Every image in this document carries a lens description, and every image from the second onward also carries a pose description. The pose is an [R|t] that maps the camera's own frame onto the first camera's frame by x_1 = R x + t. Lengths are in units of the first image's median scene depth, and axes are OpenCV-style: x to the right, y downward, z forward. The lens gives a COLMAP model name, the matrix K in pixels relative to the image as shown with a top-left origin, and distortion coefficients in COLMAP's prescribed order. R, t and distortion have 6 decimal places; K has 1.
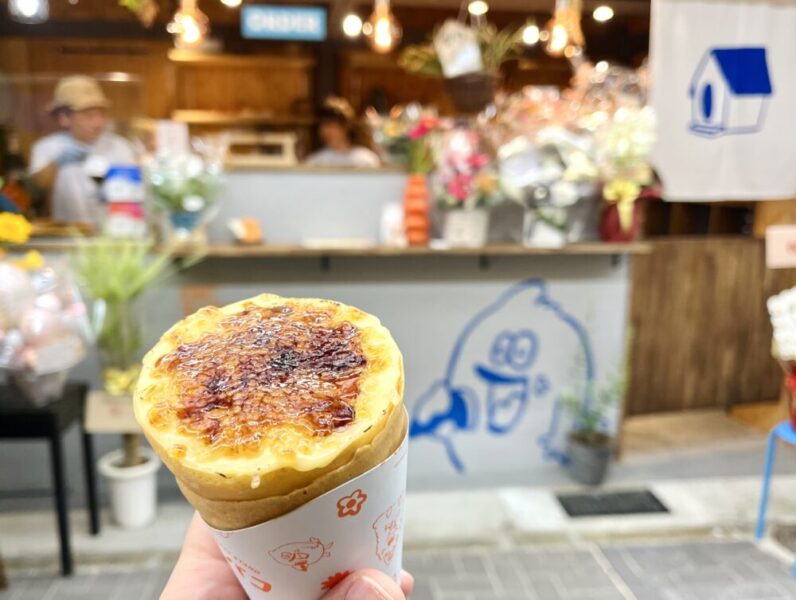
lens RADIAL K [[621.5, 0, 398.0], [0, 621.5, 300.0], [0, 0, 1]] dist [0.067406, -0.131744]
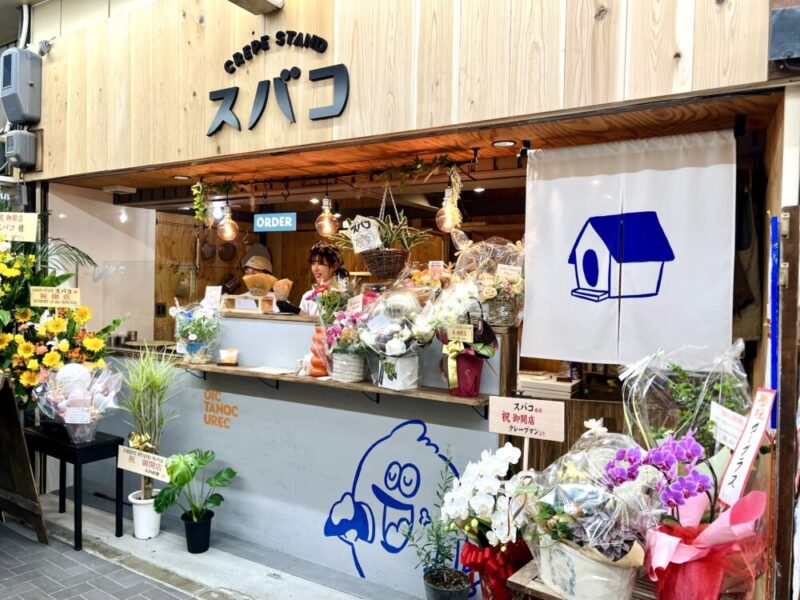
lens RADIAL K [[624.6, 0, 400.0], [0, 624.6, 300.0], [0, 0, 1]] dist [0.067406, -0.131744]
pose [[0.792914, 0.027151, -0.608728, 0.881216], [-0.135493, 0.981852, -0.132697, -0.088999], [0.594078, 0.187696, 0.782203, 0.028515]]
